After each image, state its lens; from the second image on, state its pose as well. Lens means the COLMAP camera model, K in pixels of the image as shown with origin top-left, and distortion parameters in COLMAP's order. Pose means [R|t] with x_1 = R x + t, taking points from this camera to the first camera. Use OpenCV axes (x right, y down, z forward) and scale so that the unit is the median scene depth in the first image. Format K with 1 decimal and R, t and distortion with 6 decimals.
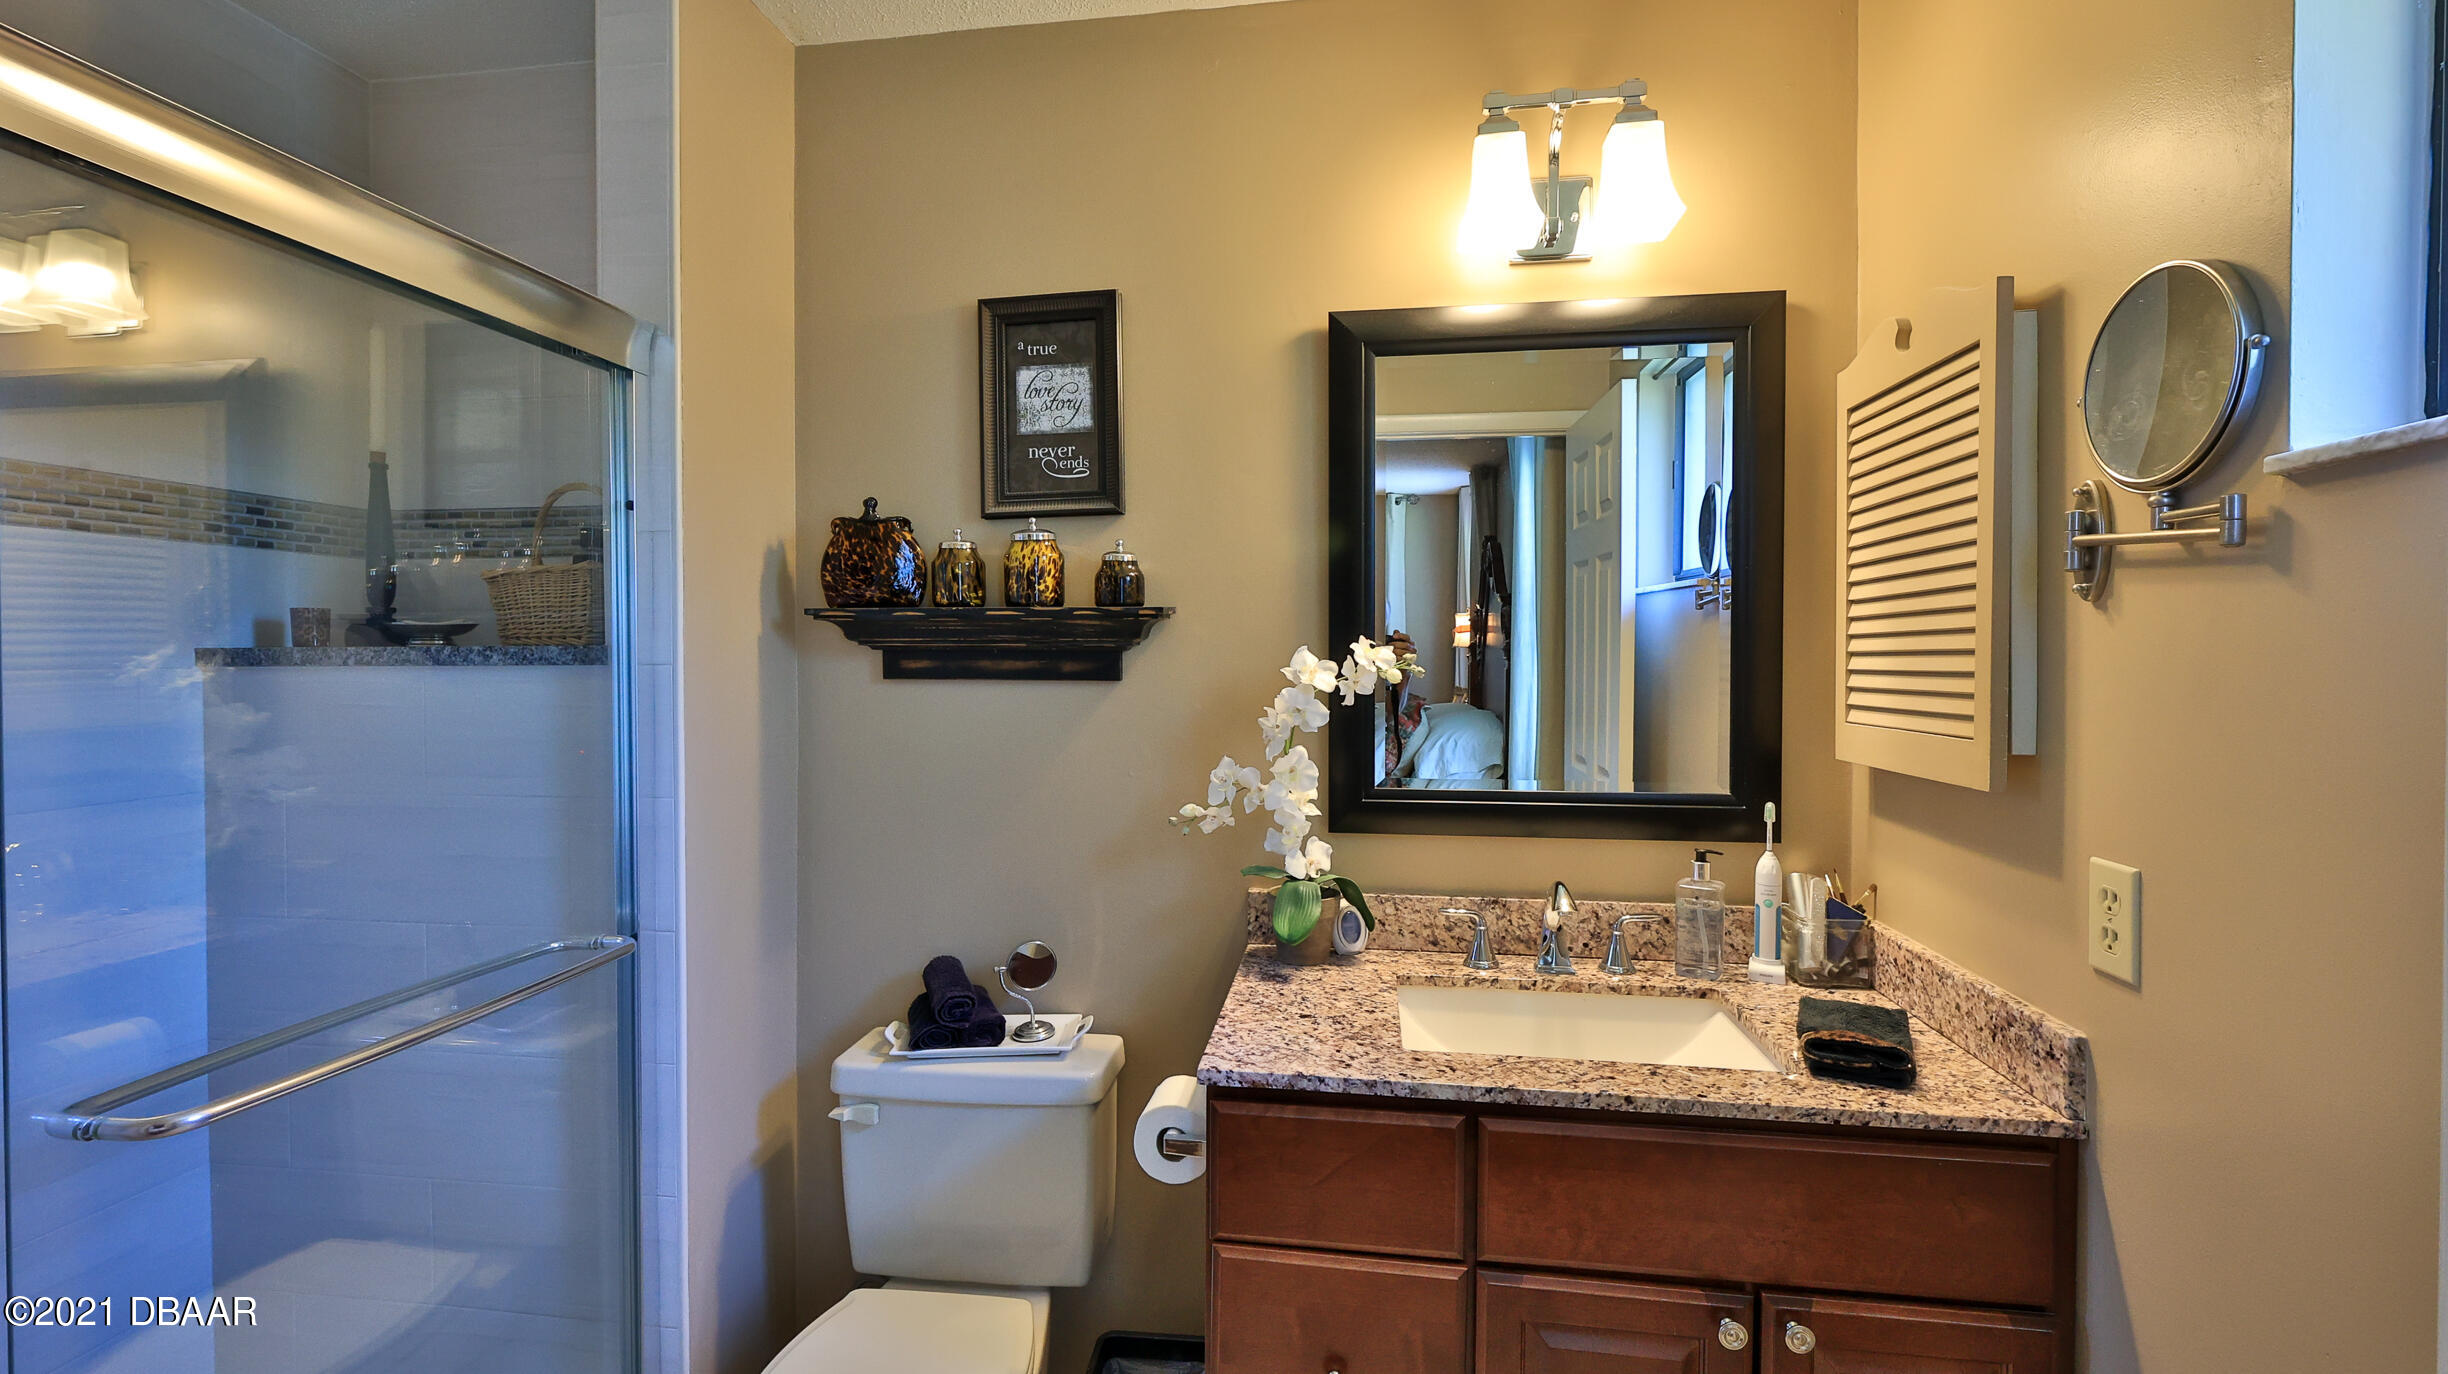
lens RADIAL K [[1080.7, 0, 1215.7], [0, 1080.7, 672.2], [0, 0, 1]] dist [0.001727, 0.000317]
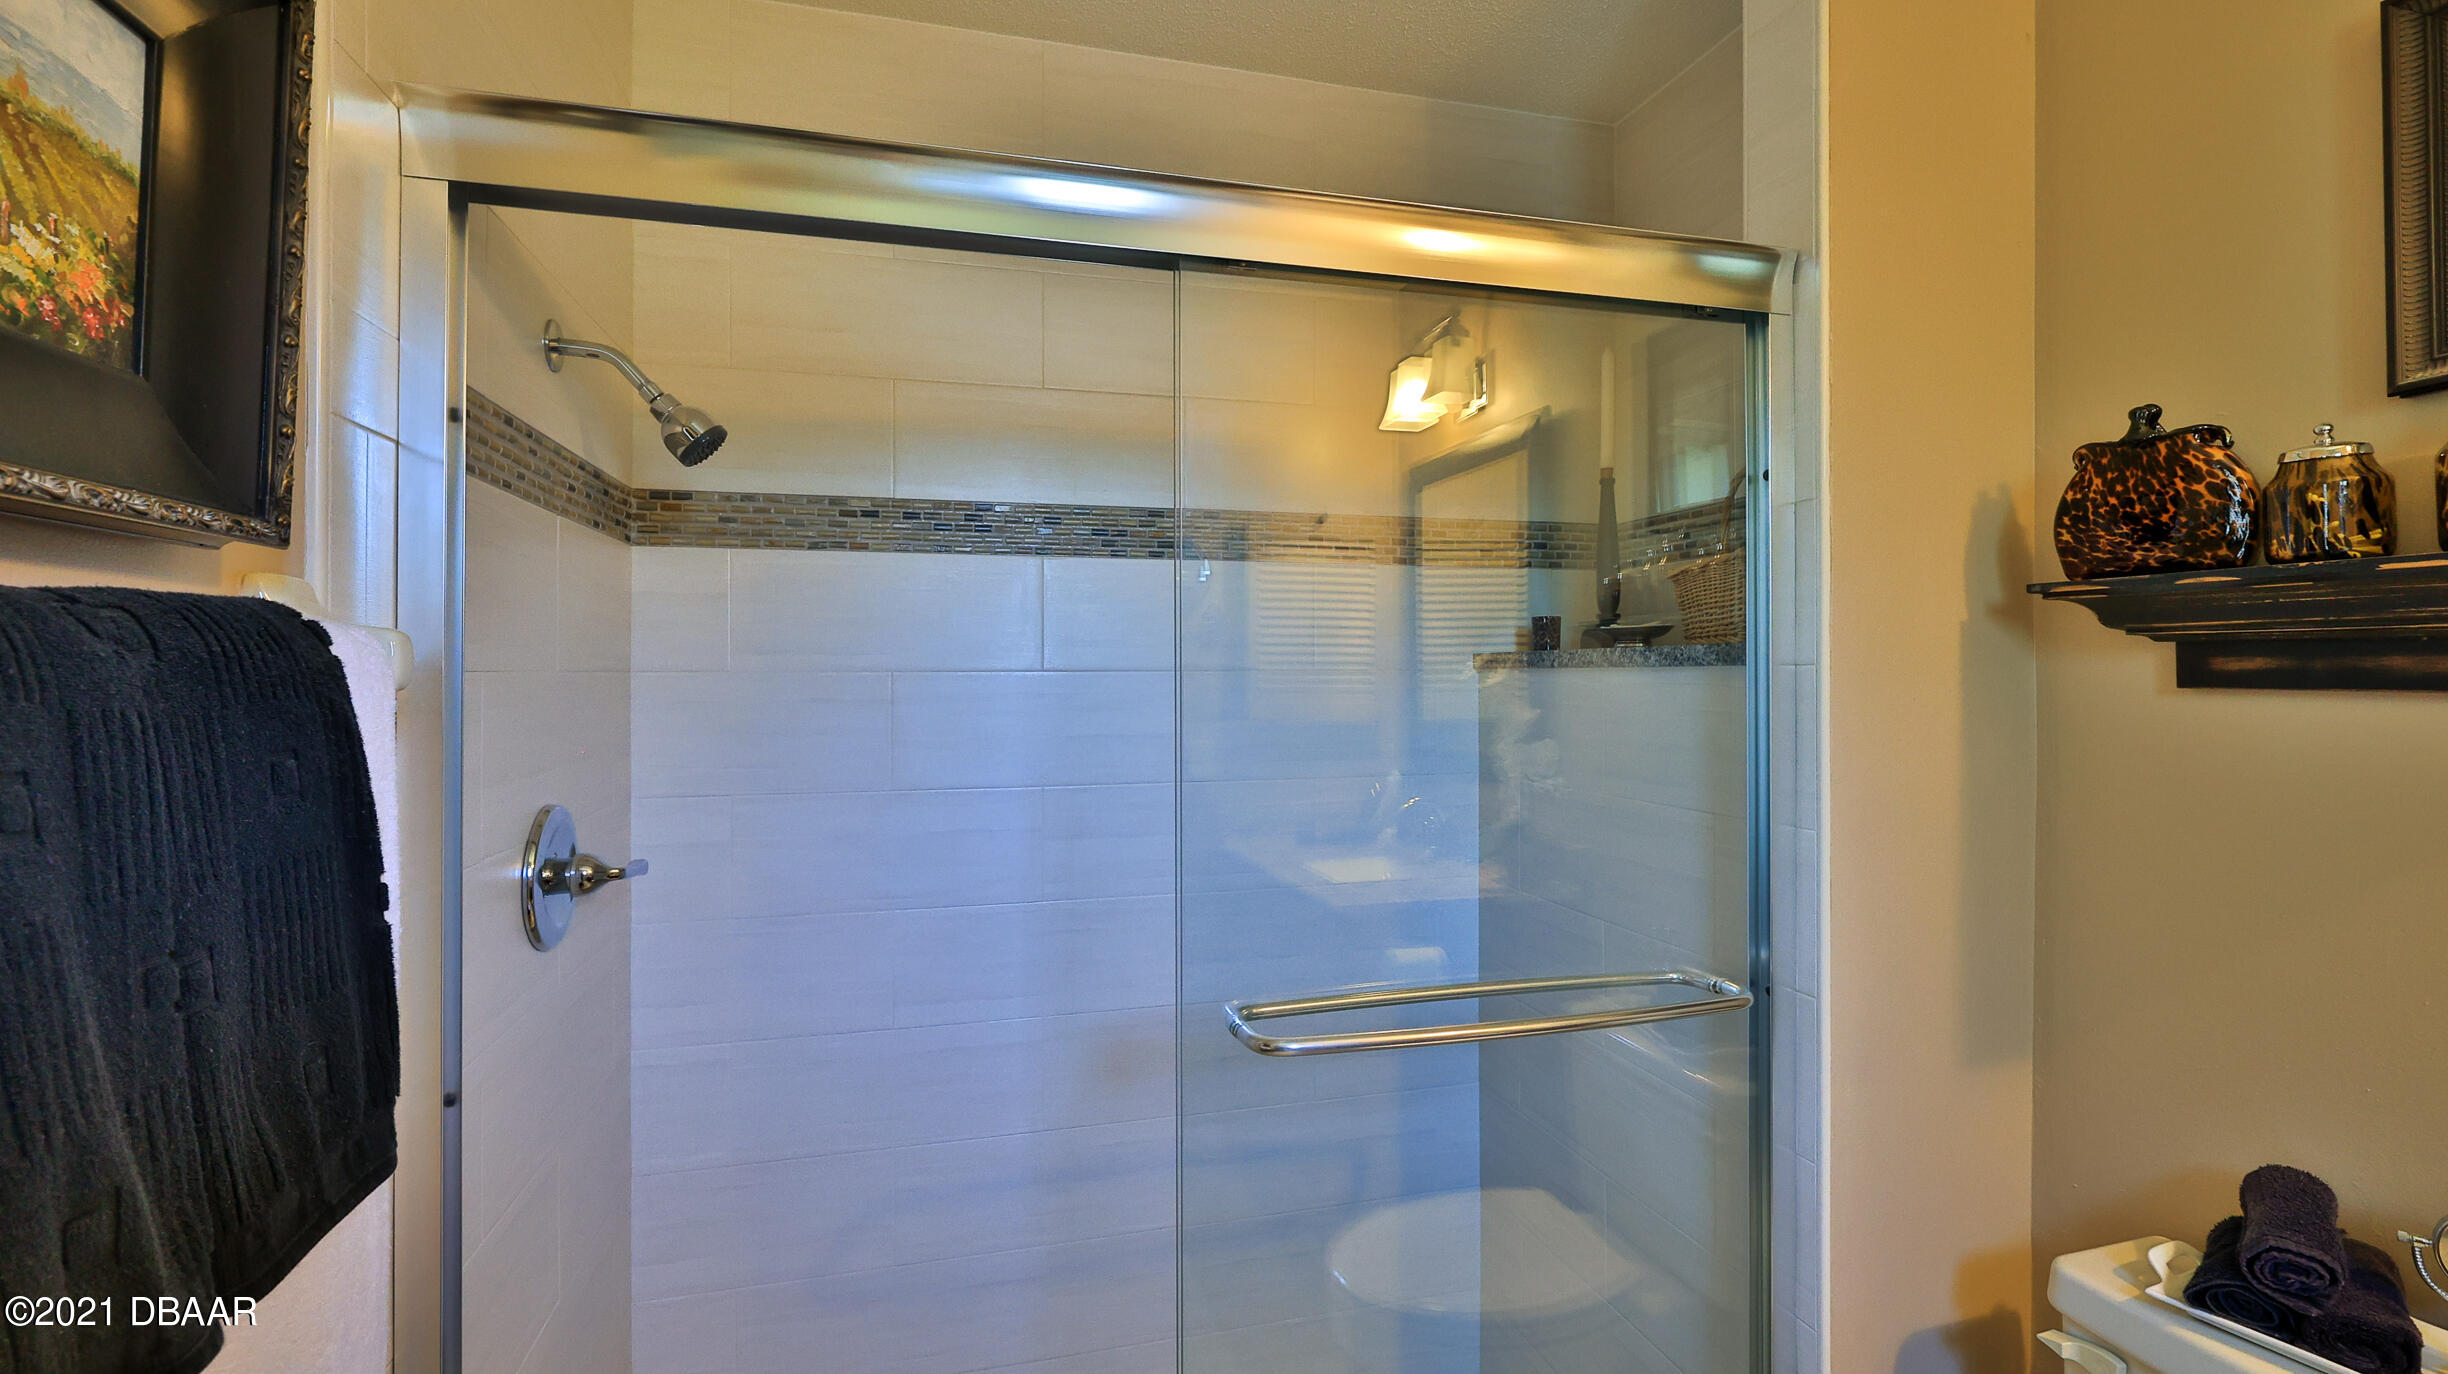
lens RADIAL K [[1080.7, 0, 1215.7], [0, 1080.7, 672.2], [0, 0, 1]] dist [0.001727, 0.000317]
pose [[0.397520, 0.000600, -0.917593, 0.051794], [-0.011102, 0.999930, -0.004156, 0.006362], [0.917526, 0.011839, 0.397498, 0.241330]]
